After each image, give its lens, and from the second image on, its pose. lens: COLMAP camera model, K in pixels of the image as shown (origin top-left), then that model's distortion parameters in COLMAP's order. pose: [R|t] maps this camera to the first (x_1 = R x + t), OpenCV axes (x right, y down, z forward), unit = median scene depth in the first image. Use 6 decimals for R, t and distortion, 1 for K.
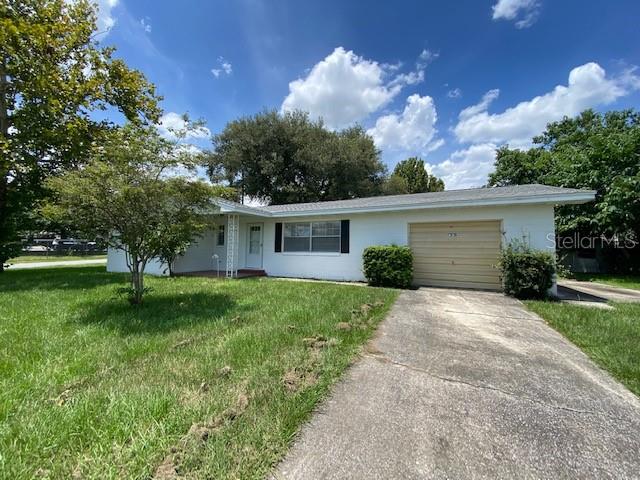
lens RADIAL K [[256.0, 0, 319.4], [0, 256.0, 239.2], [0, 0, 1]] dist [-0.028641, -0.001057]
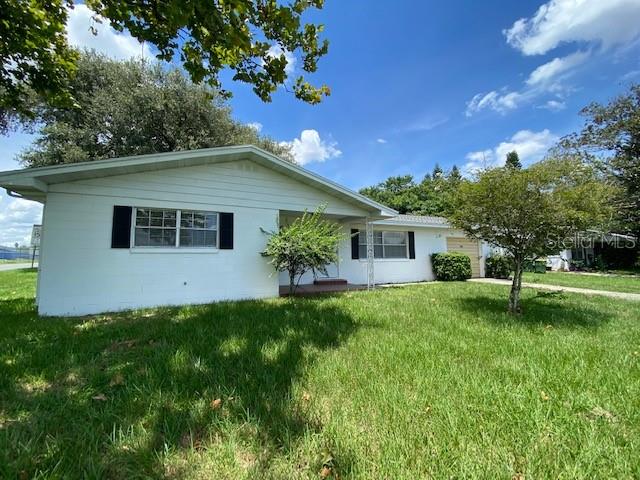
lens RADIAL K [[256.0, 0, 319.2], [0, 256.0, 239.3], [0, 0, 1]] dist [-0.028641, -0.001057]
pose [[0.648732, 0.049117, 0.759430, -1.087461], [-0.018438, 0.998637, -0.048838, 0.028688], [-0.760794, 0.017680, 0.648753, 0.547108]]
